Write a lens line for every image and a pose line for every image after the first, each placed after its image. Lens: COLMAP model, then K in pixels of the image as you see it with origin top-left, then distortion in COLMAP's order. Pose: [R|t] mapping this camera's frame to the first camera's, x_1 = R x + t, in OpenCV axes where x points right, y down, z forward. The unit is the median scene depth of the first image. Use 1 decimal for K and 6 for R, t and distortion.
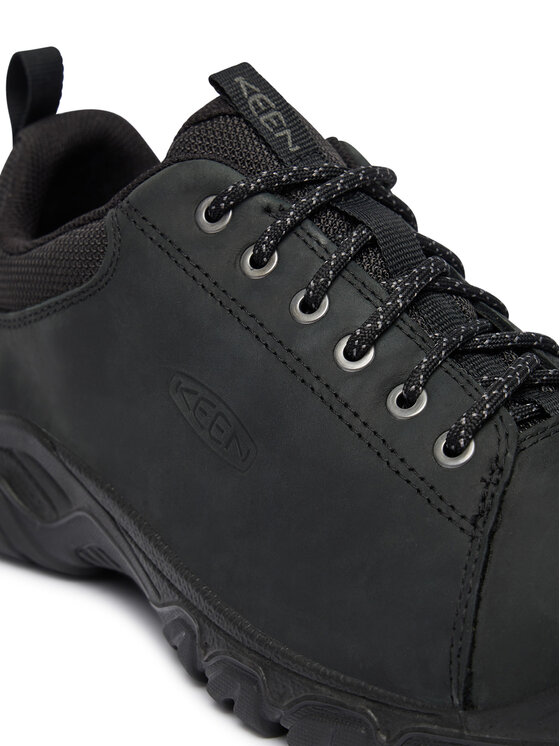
lens RADIAL K [[1683.3, 0, 280.9], [0, 1683.3, 372.8], [0, 0, 1]] dist [-0.045712, 0.000000]
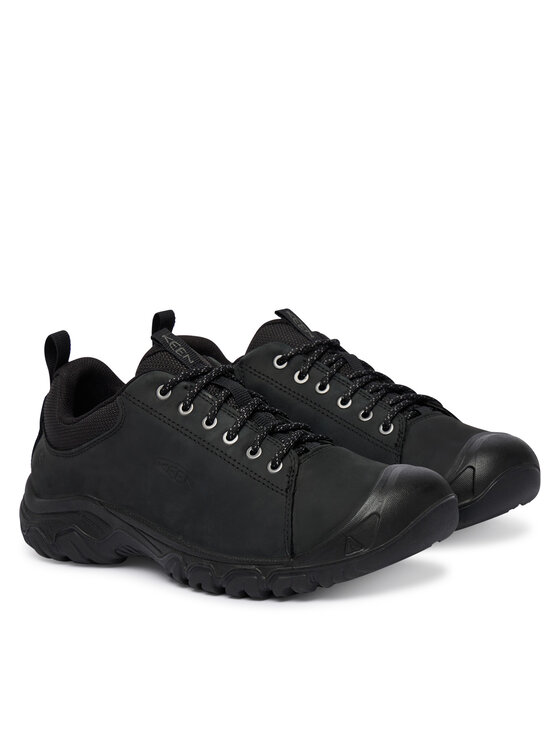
lens RADIAL K [[2194.7, 0, 280.0], [0, 2194.7, 372.8], [0, 0, 1]] dist [-0.032233, 0.000000]
pose [[0.983987, -0.122545, 0.129427, -0.290547], [0.139253, 0.981807, -0.129091, 0.320614], [-0.111253, 0.145047, 0.983150, -2.205827]]
